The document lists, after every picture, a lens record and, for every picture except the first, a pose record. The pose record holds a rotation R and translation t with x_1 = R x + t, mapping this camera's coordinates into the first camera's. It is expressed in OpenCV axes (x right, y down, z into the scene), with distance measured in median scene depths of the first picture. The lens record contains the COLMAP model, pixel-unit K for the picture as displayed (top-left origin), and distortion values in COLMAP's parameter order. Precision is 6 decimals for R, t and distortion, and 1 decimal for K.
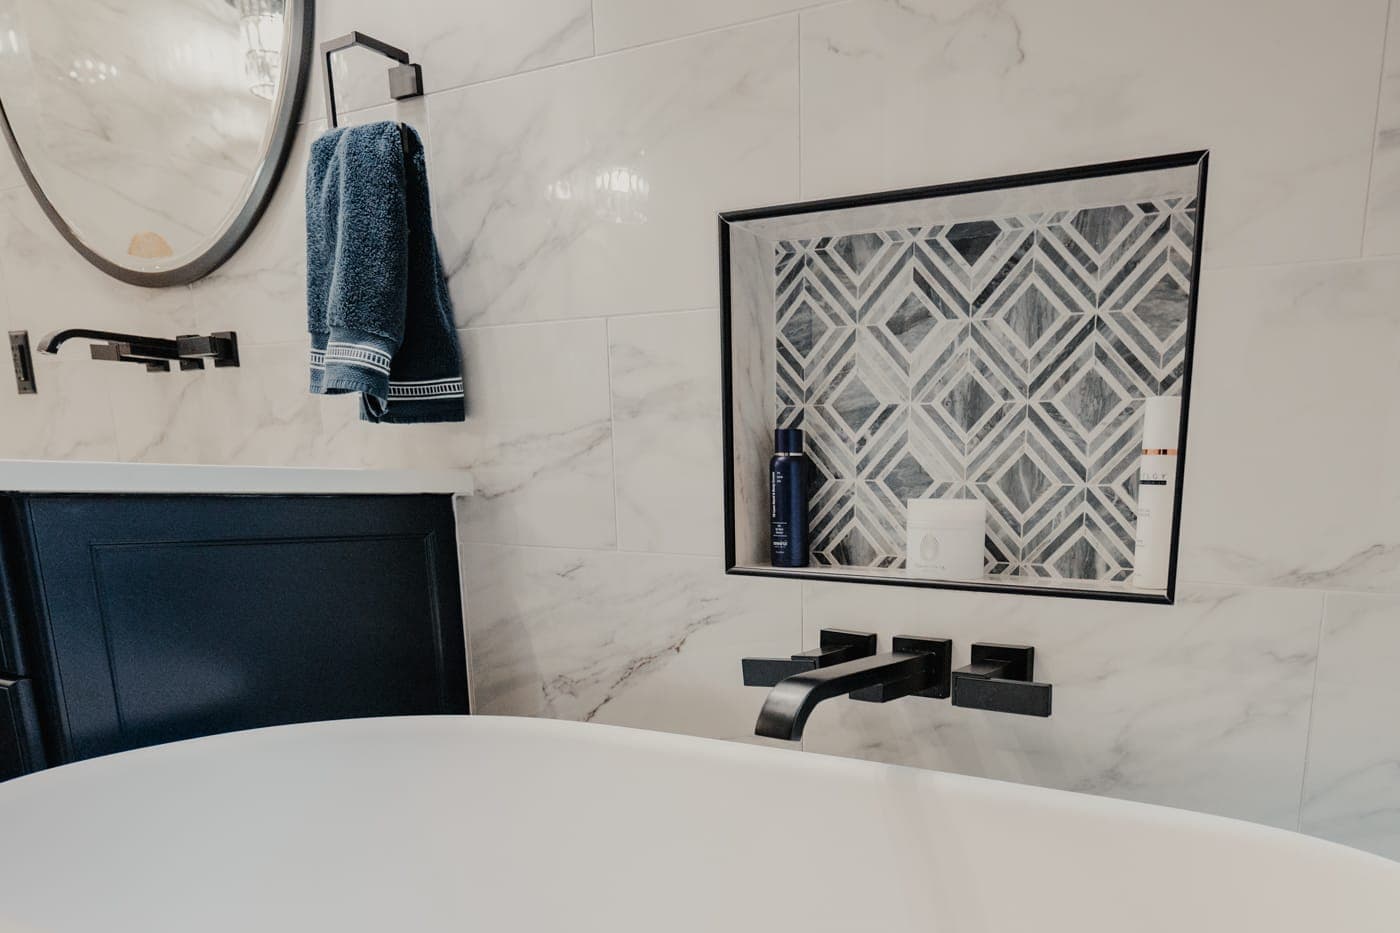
lens RADIAL K [[1053.5, 0, 891.7], [0, 1053.5, 753.5], [0, 0, 1]] dist [-0.000305, -0.002205]
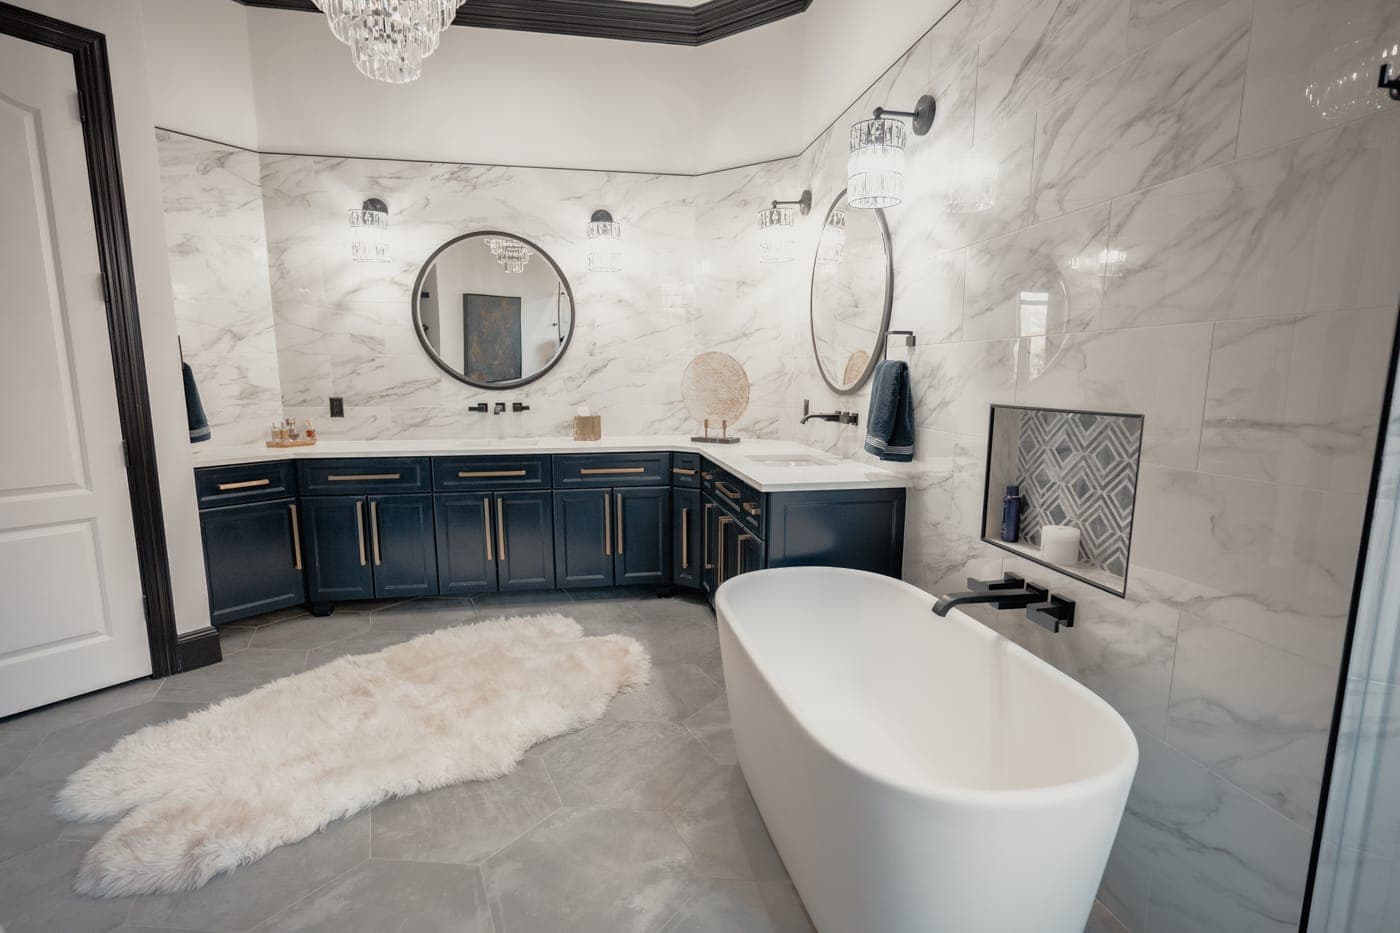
lens RADIAL K [[684.3, 0, 682.6], [0, 684.3, 489.7], [0, 0, 1]] dist [0.000469, 0.002192]
pose [[0.603459, 0.115040, -0.789052, 0.701965], [-0.183670, 0.982984, 0.002845, -0.171592], [0.775953, 0.143209, 0.614320, -0.557420]]
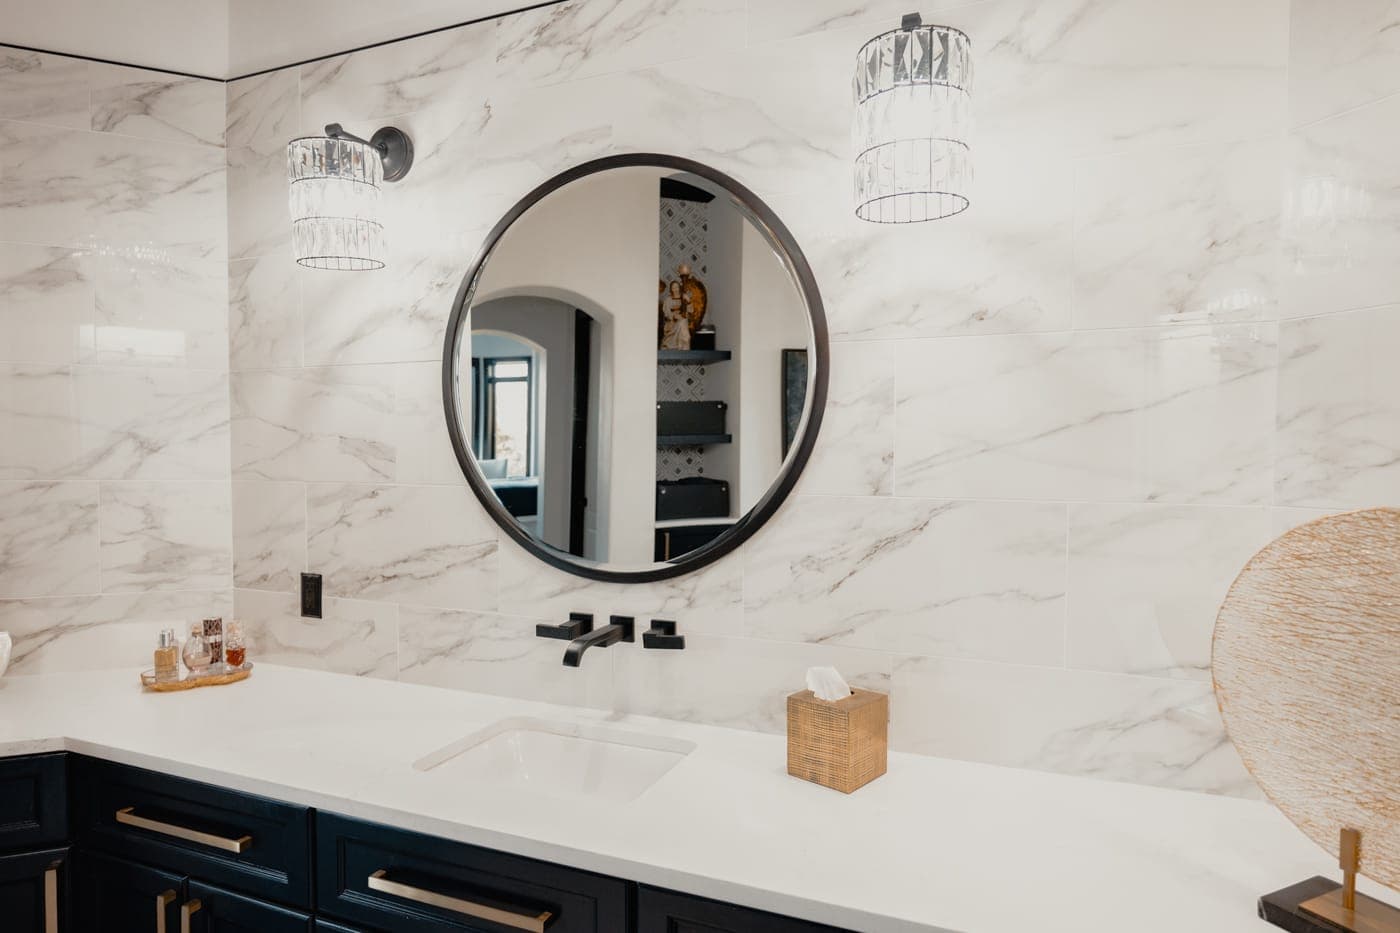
lens RADIAL K [[820.8, 0, 707.2], [0, 820.8, 487.8], [0, 0, 1]] dist [0.002979, -0.007074]
pose [[0.109710, 0.017387, -0.993812, -1.035715], [-0.244959, 0.969481, -0.010081, -0.649090], [0.963306, 0.244549, 0.110621, 0.649293]]
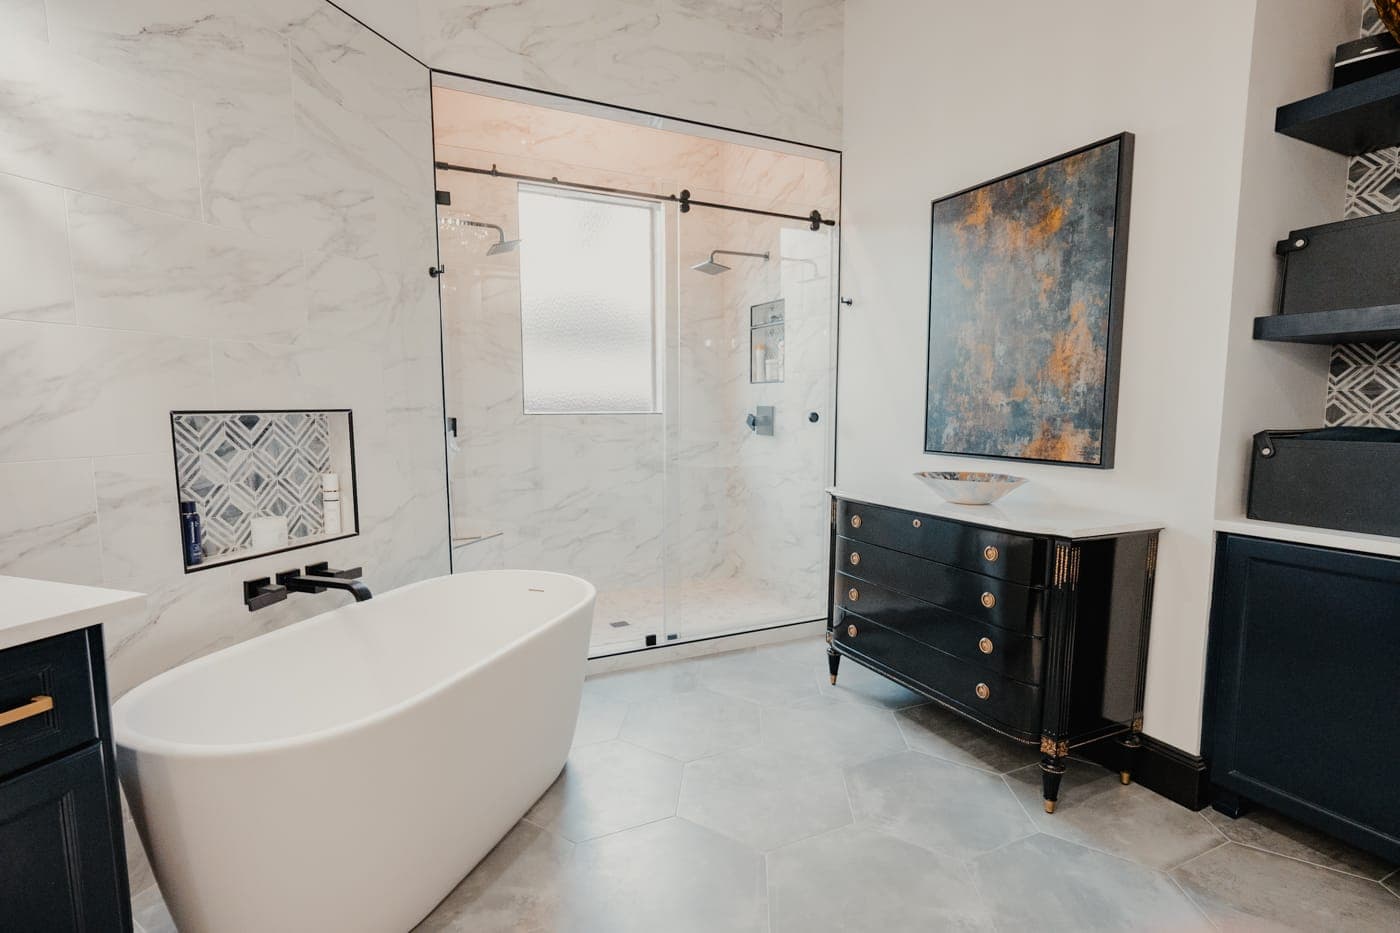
lens RADIAL K [[687.5, 0, 703.9], [0, 687.5, 481.3], [0, 0, 1]] dist [0.002572, -0.000902]
pose [[-0.166677, -0.128125, 0.977652, -1.681643], [0.236839, 0.957291, 0.165835, -0.342387], [-0.957145, 0.259187, -0.129213, 0.177252]]
